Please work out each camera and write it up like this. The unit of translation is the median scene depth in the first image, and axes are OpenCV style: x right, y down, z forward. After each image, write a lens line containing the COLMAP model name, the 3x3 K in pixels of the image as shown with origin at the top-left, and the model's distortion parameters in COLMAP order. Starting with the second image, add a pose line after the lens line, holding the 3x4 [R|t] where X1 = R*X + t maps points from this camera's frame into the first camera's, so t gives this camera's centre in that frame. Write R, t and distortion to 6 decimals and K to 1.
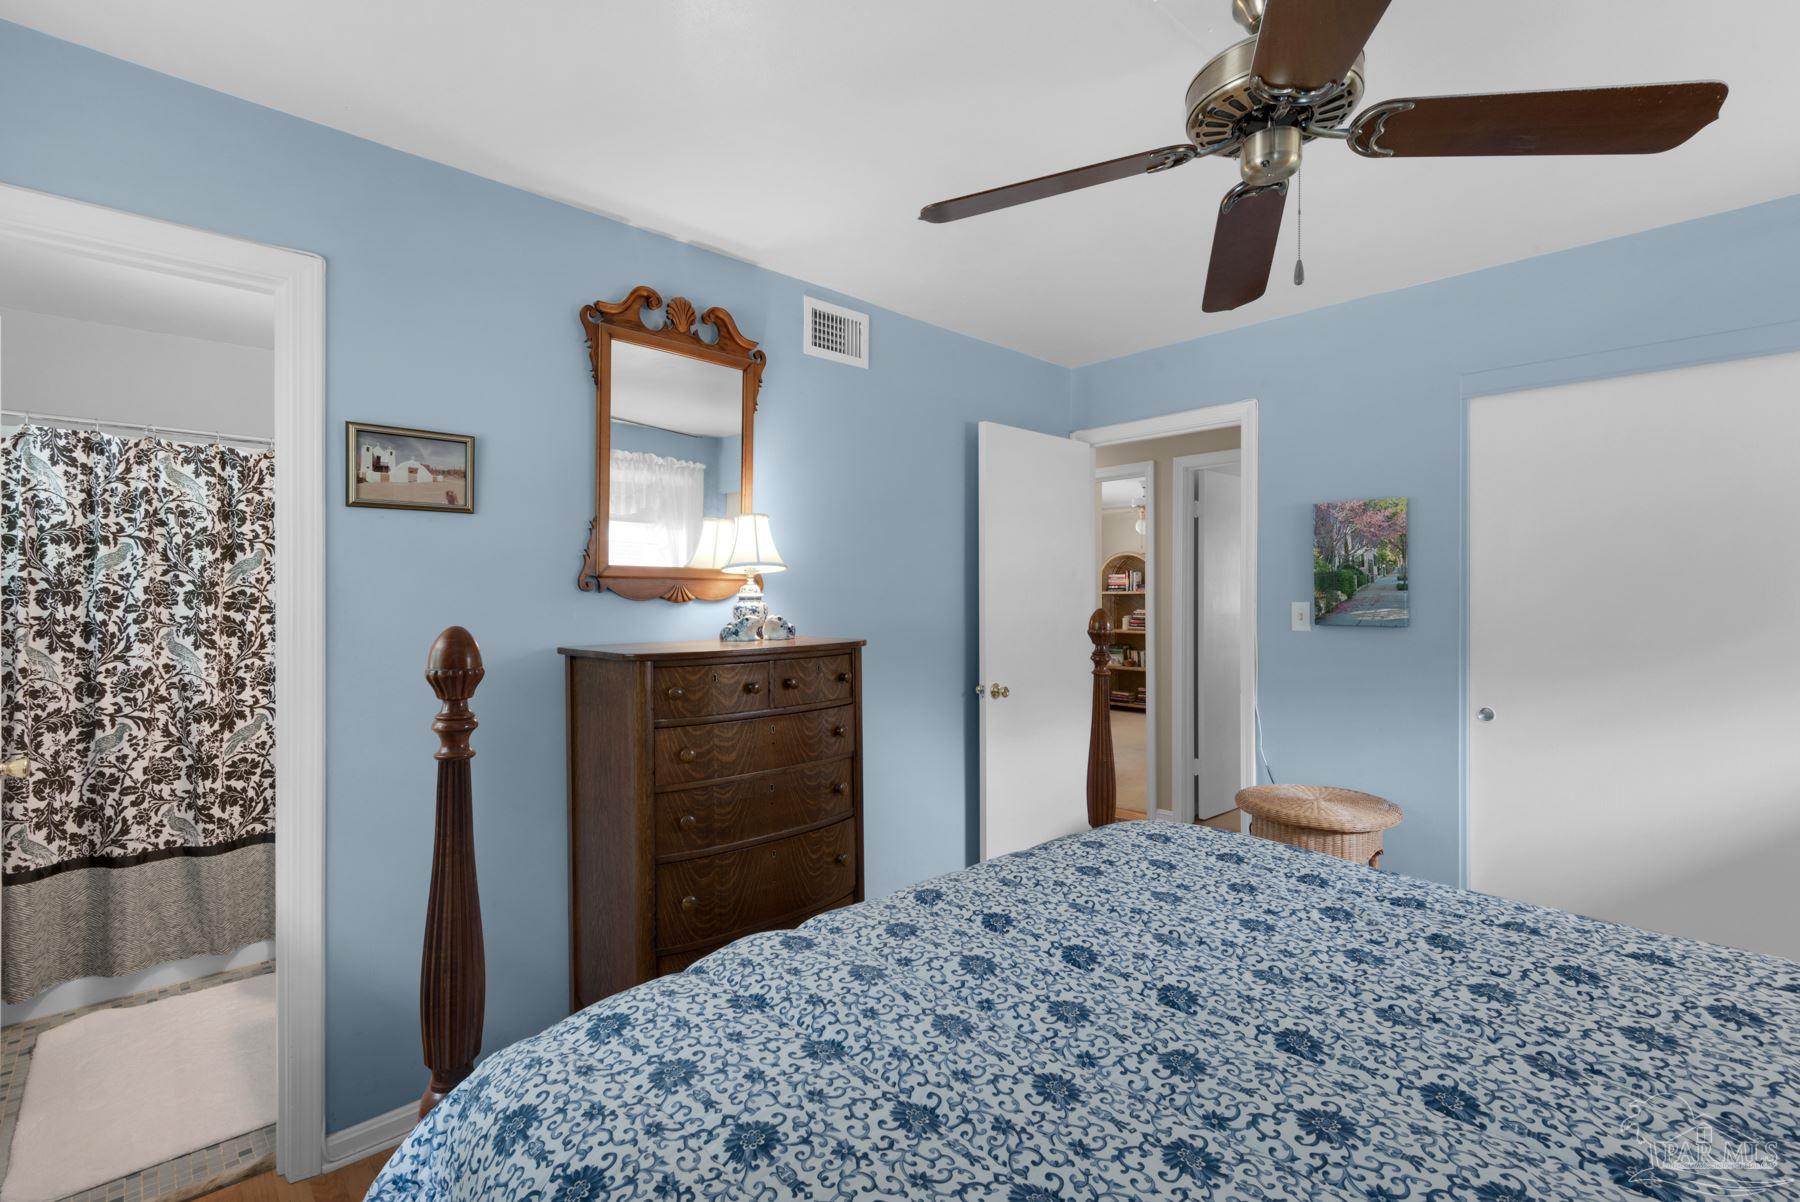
lens RADIAL K [[806.9, 0, 884.9], [0, 806.9, 595.5], [0, 0, 1]] dist [0.010357, -0.002250]
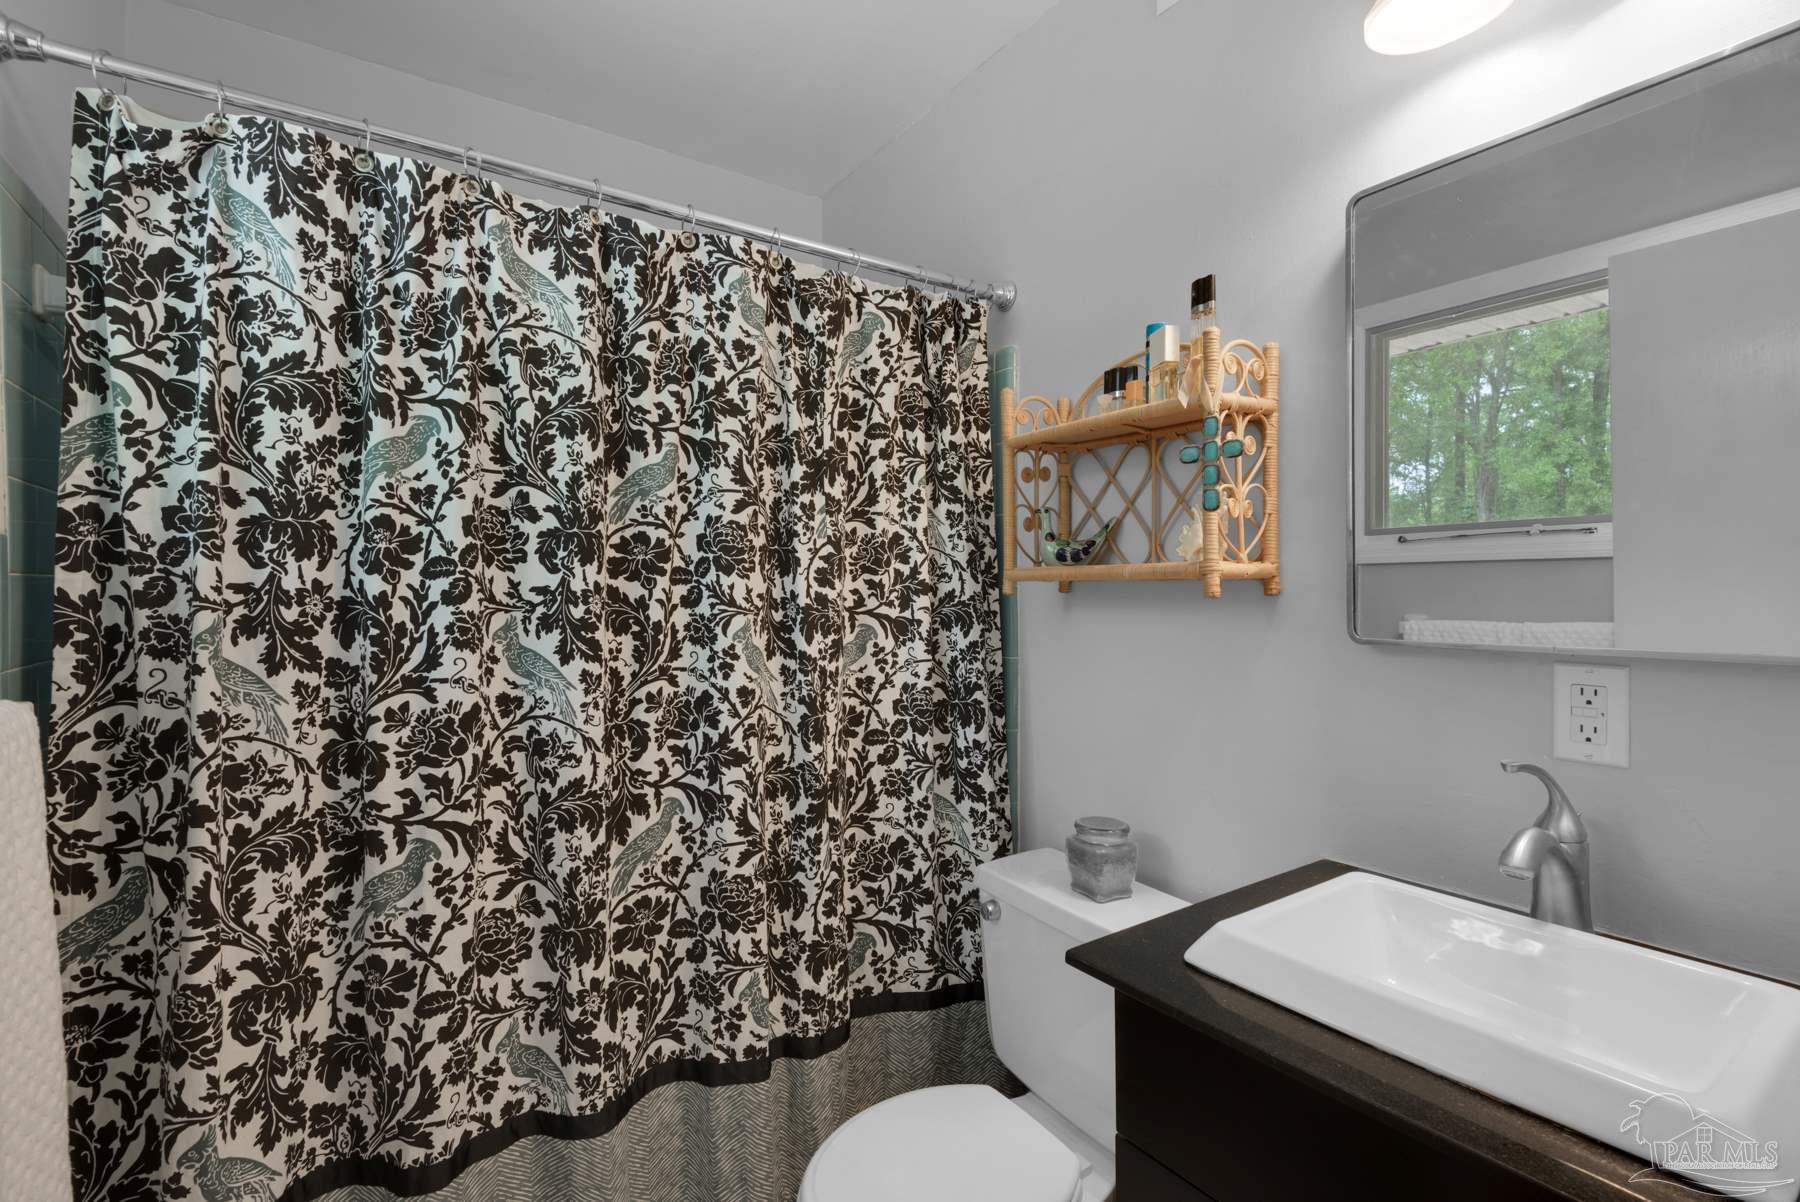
lens RADIAL K [[806.9, 0, 910.4], [0, 806.9, 587.0], [0, 0, 1]] dist [0.010357, -0.002250]
pose [[0.990932, 0.003017, -0.134333, -0.623086], [-0.002693, 0.999993, 0.002595, 0.024396], [0.134340, -0.002210, 0.990933, 0.610839]]
